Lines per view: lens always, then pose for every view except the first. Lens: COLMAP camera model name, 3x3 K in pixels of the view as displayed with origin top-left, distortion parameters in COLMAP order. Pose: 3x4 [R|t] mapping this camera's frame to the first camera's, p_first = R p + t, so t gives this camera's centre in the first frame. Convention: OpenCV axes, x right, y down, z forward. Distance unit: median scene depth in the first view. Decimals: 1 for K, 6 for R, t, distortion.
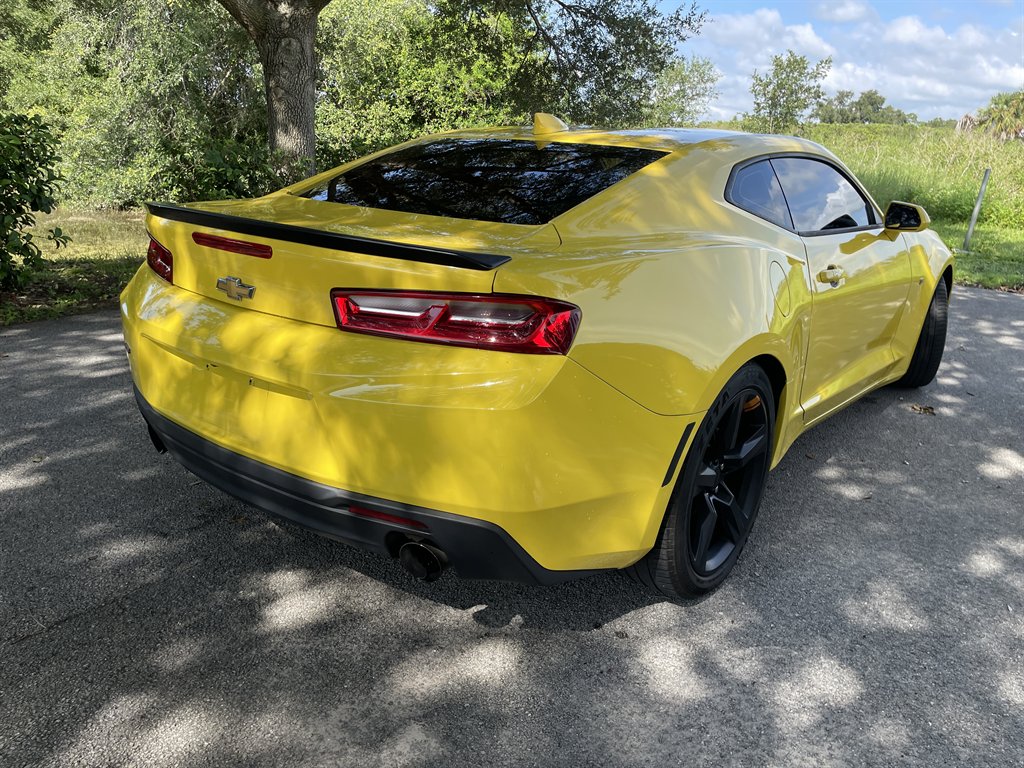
lens RADIAL K [[768.8, 0, 512.0], [0, 768.8, 384.0], [0, 0, 1]] dist [0.052110, -0.000853]
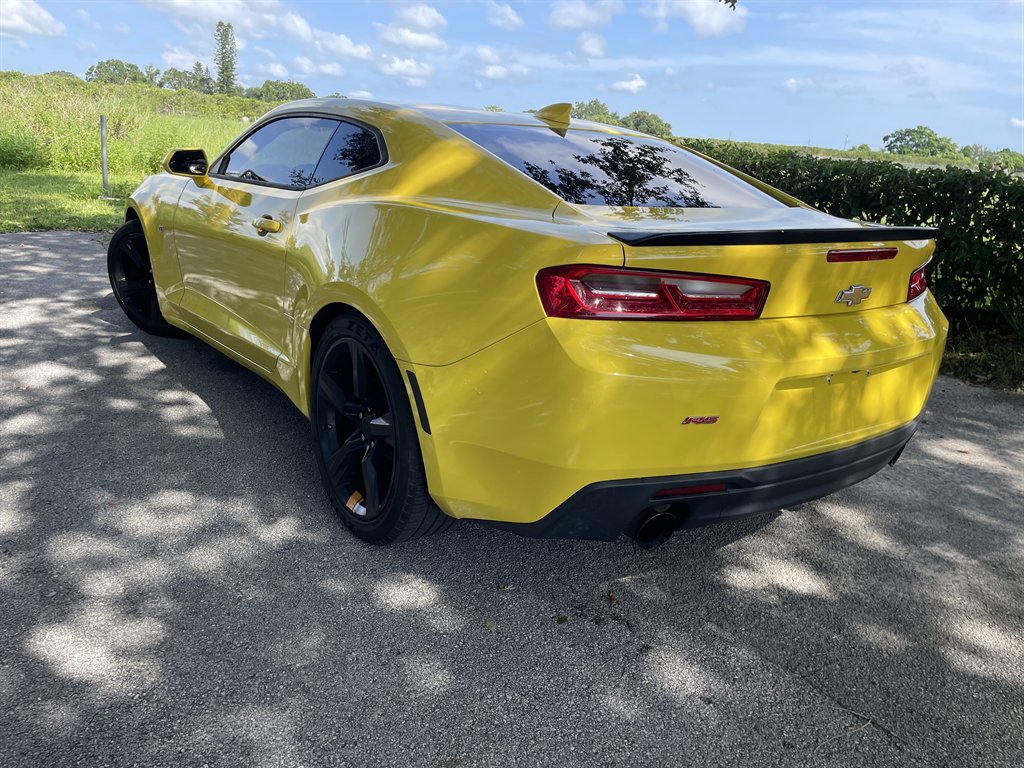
lens RADIAL K [[768.8, 0, 512.0], [0, 768.8, 384.0], [0, 0, 1]] dist [0.052110, -0.000853]
pose [[0.274189, -0.297549, 0.914486, -1.363148], [0.223870, 0.944554, 0.240209, -0.338375], [-0.935255, 0.138864, 0.325598, 1.009557]]
